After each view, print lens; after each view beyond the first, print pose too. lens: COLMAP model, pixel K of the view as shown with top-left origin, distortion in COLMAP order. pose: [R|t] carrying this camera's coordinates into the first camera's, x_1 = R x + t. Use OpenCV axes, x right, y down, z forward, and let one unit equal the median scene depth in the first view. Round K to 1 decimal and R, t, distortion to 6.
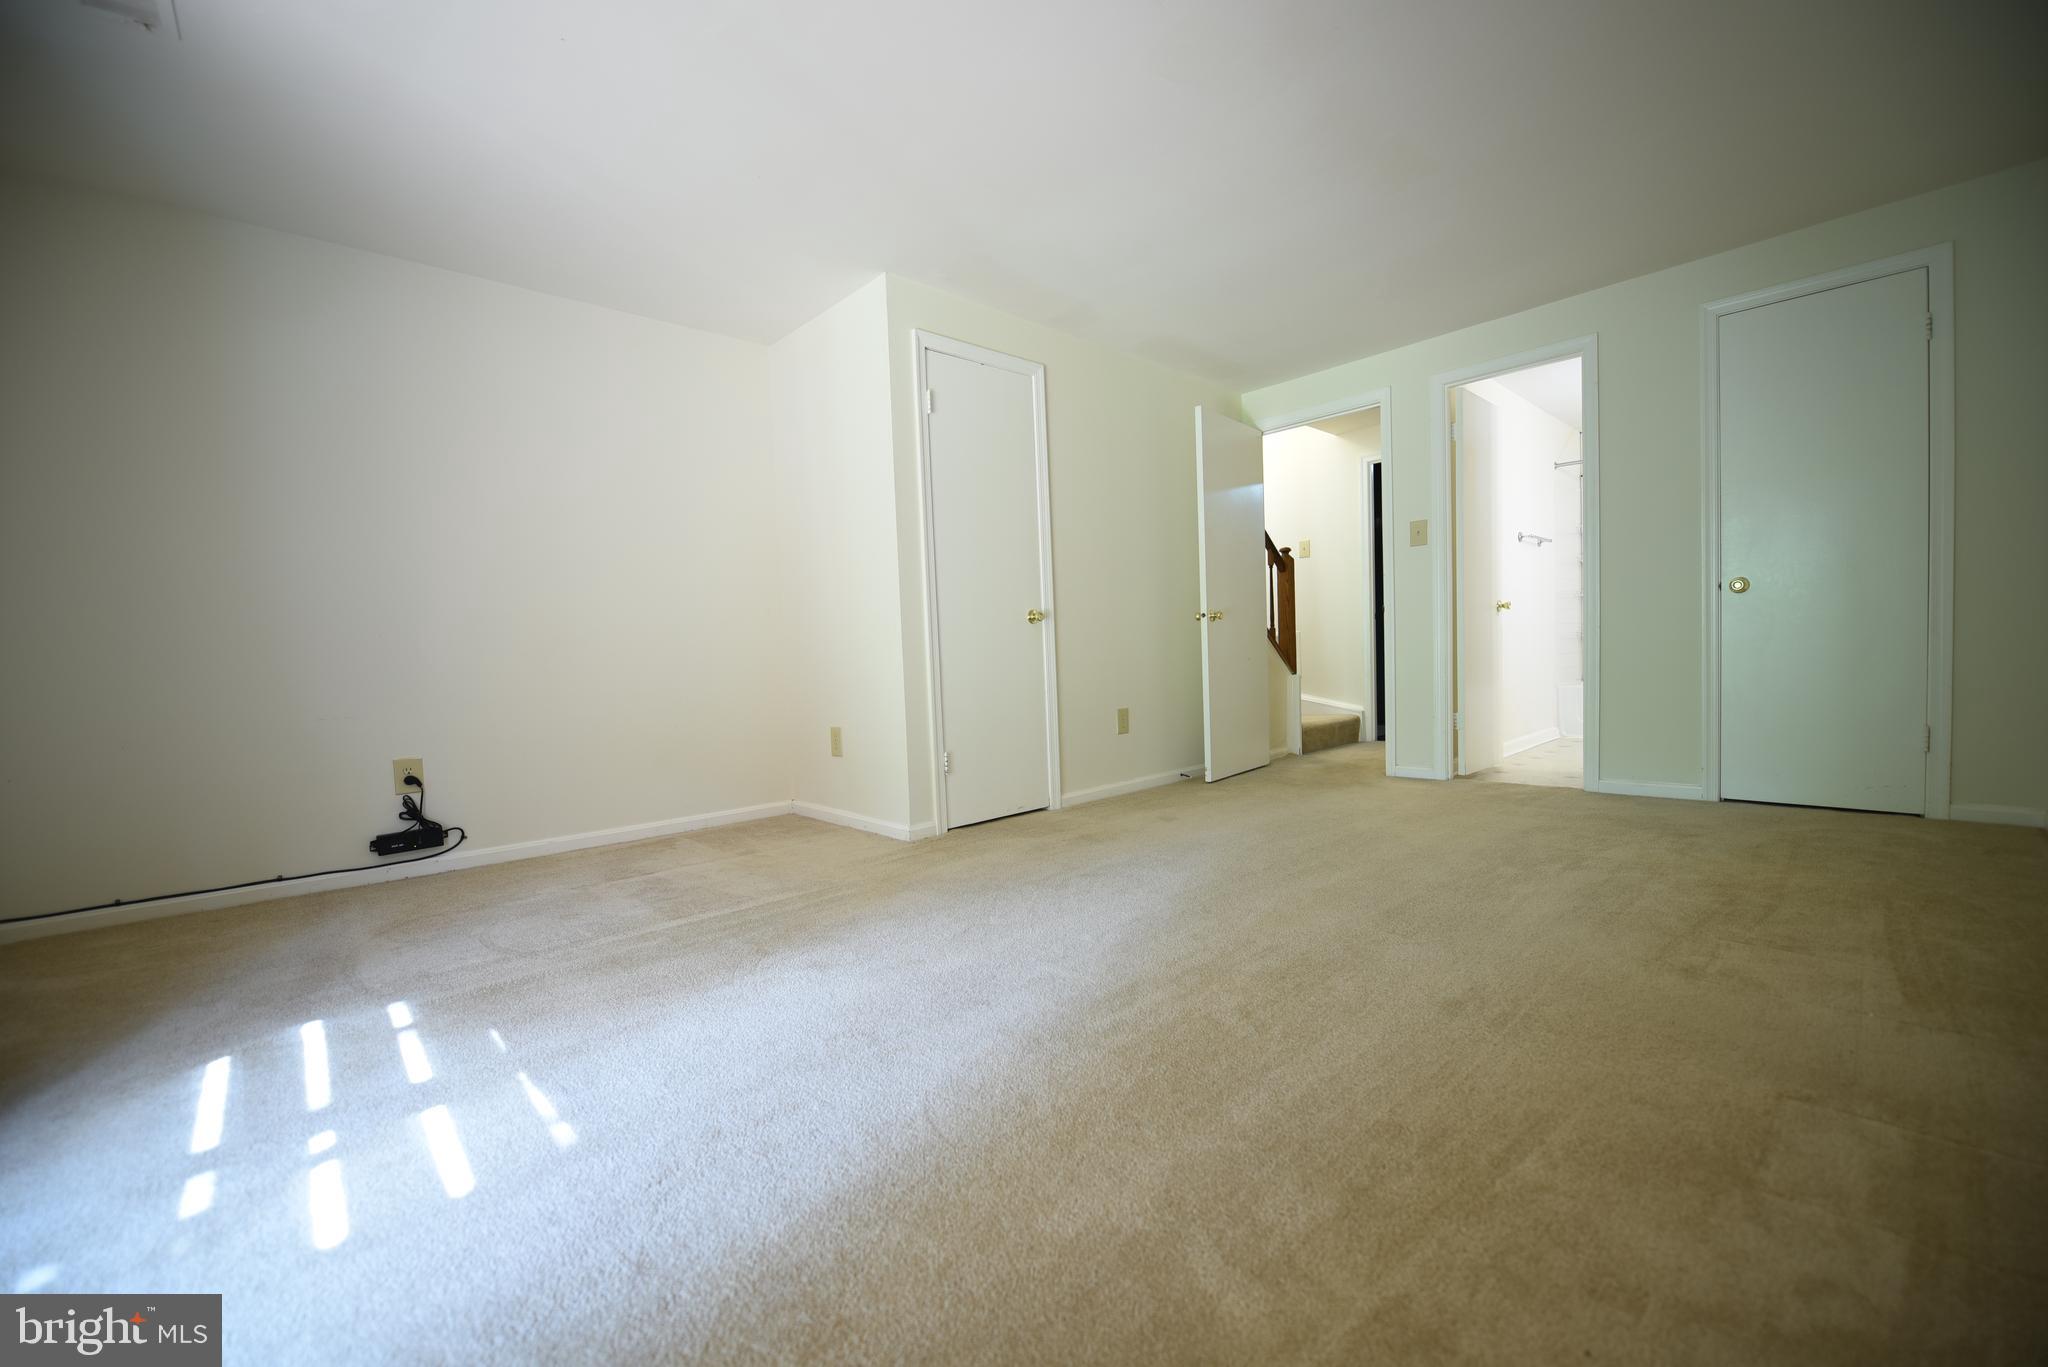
lens RADIAL K [[816.7, 0, 1023.6], [0, 816.7, 655.5], [0, 0, 1]] dist [-0.000844, -0.006867]
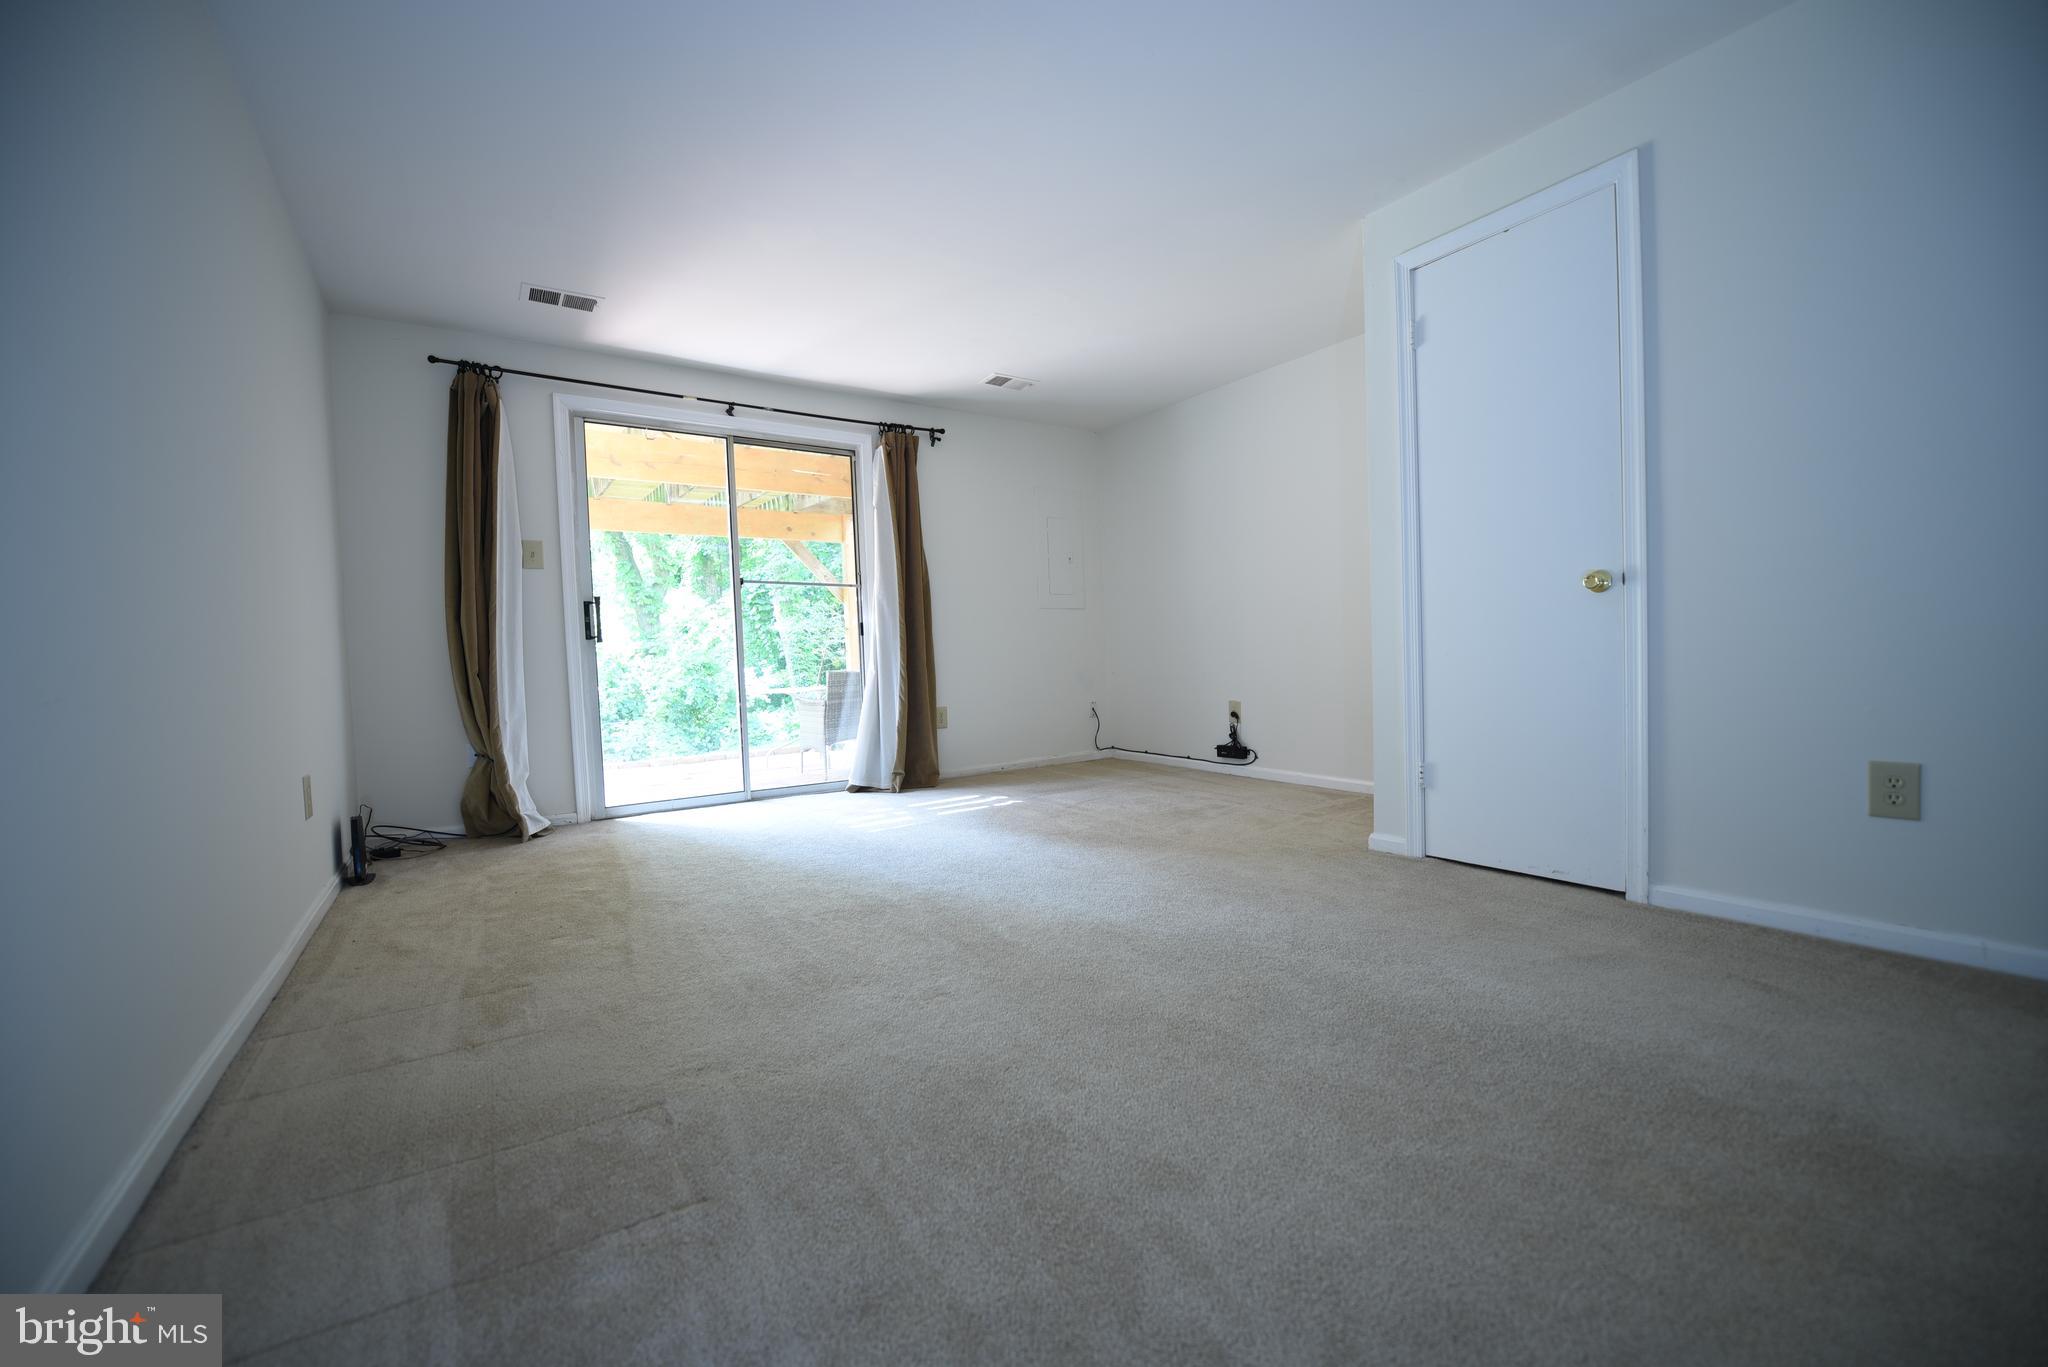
lens RADIAL K [[816.7, 0, 1023.6], [0, 816.7, 655.5], [0, 0, 1]] dist [-0.000844, -0.006867]
pose [[-0.155569, 0.038311, -0.987082, 0.860138], [0.017364, 0.999199, 0.036044, -0.025908], [0.987672, -0.011533, -0.156110, 0.821935]]
